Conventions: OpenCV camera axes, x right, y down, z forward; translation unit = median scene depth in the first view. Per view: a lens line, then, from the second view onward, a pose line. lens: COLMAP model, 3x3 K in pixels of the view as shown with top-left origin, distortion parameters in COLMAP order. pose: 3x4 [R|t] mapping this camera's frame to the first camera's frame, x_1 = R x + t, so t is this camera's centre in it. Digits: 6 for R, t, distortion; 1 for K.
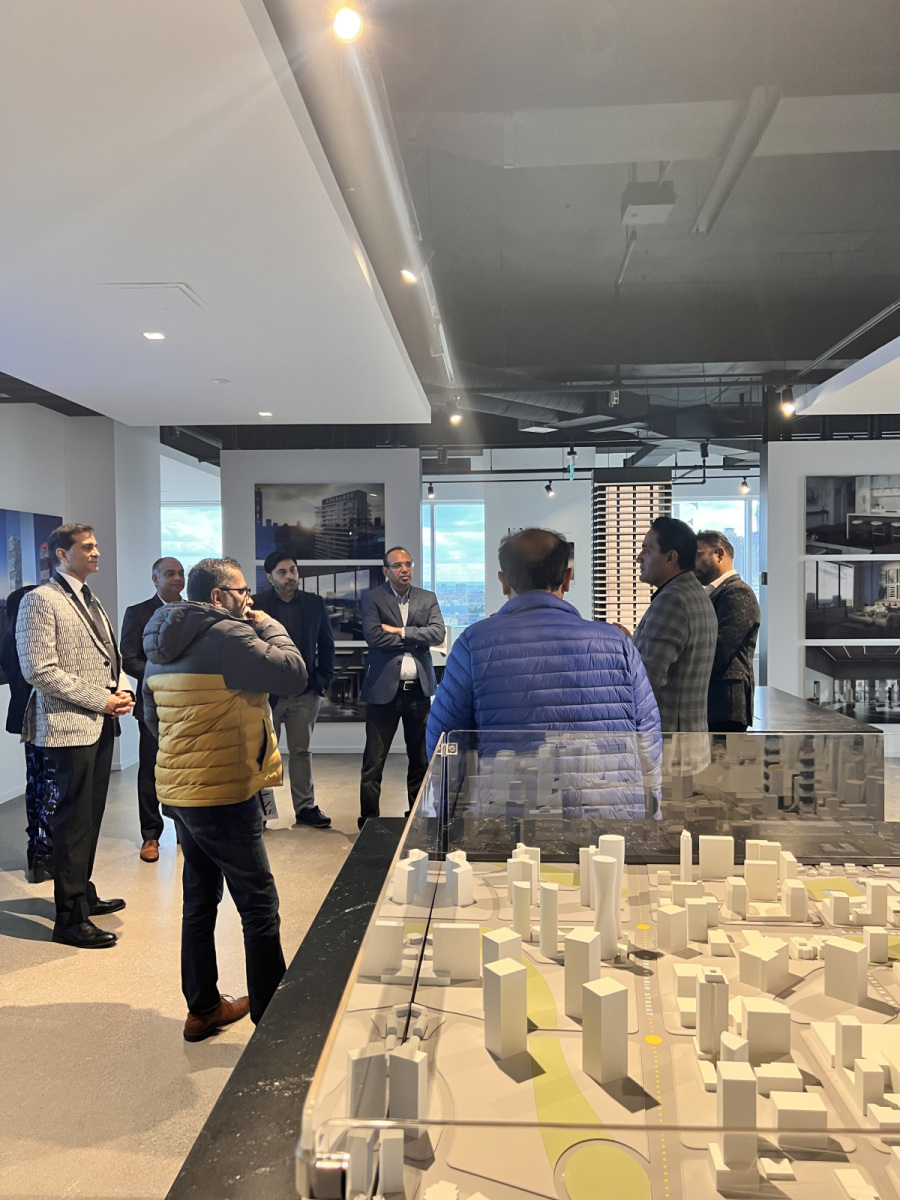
lens RADIAL K [[894.0, 0, 451.4], [0, 894.0, 607.4], [0, 0, 1]] dist [0.006859, 0.000440]
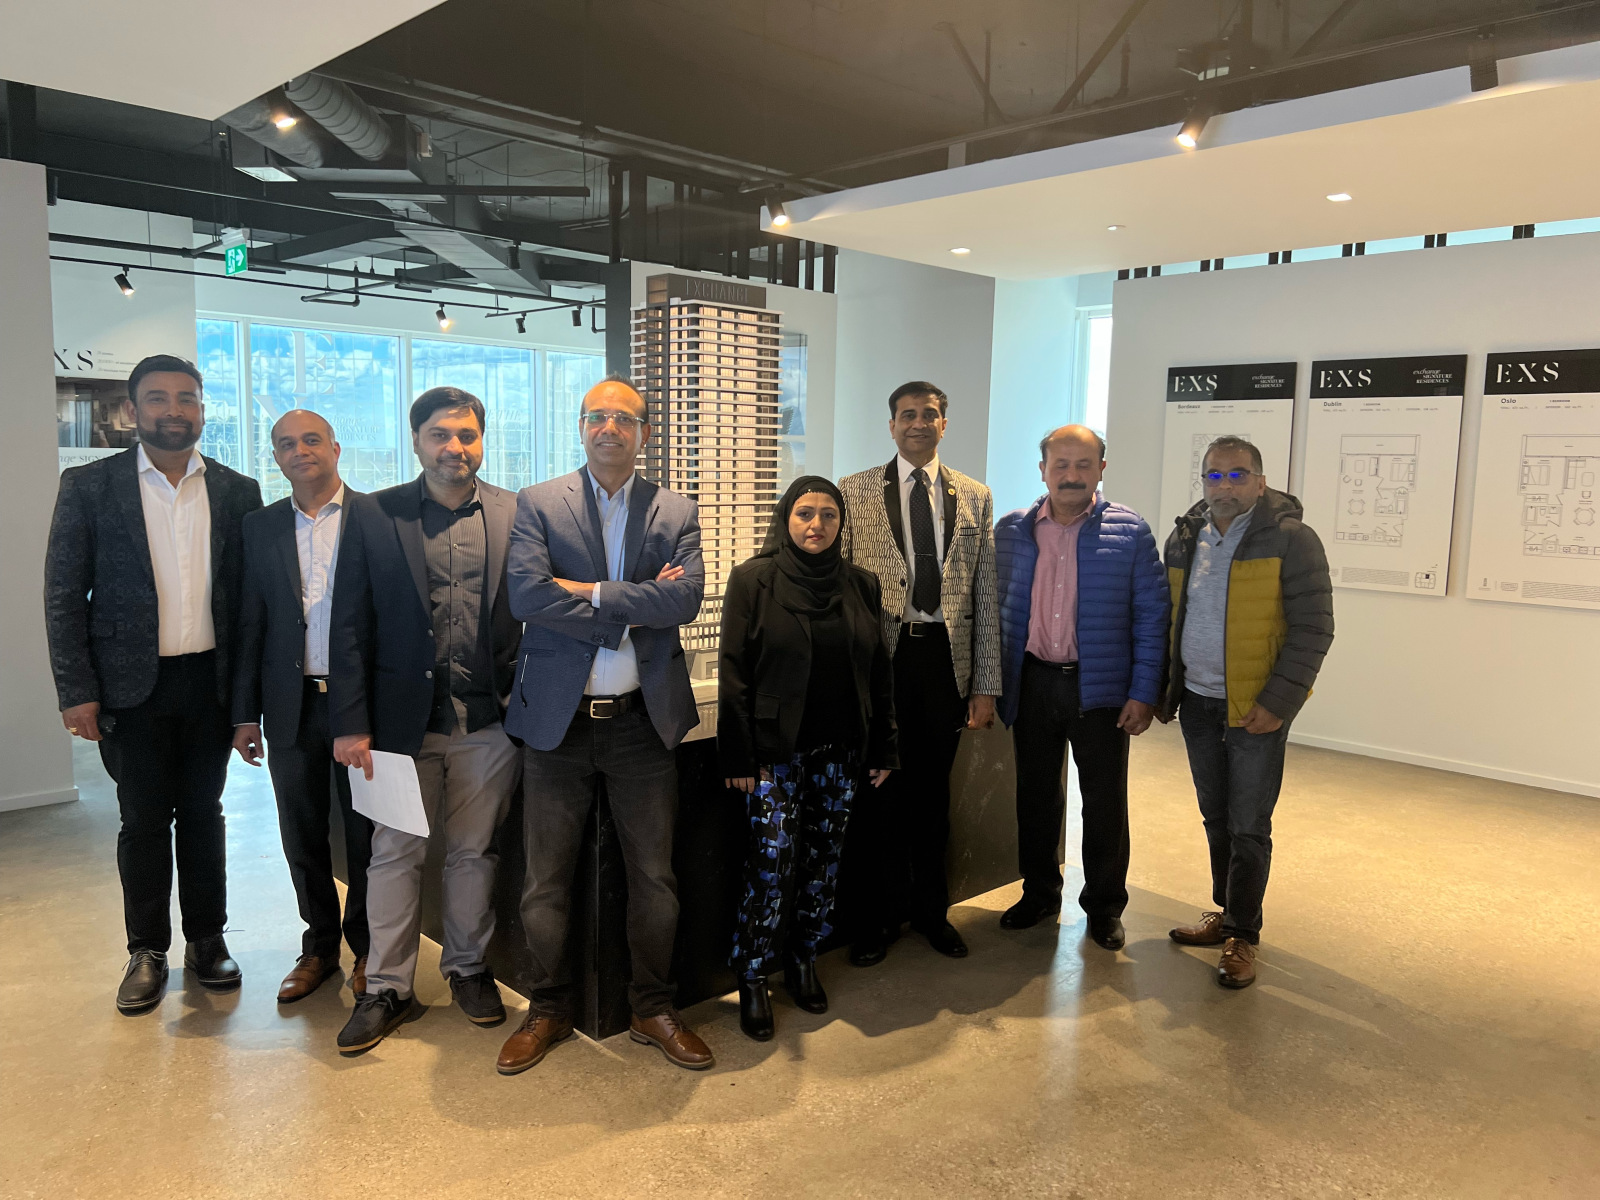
lens RADIAL K [[1192.0, 0, 800.0], [0, 1192.0, 600.0], [0, 0, 1]] dist [0.006859, 0.000440]
pose [[0.666318, -0.069378, 0.742433, -0.174913], [-0.001048, 0.995574, 0.093974, -0.010153], [-0.745667, -0.063395, 0.663297, 0.213467]]
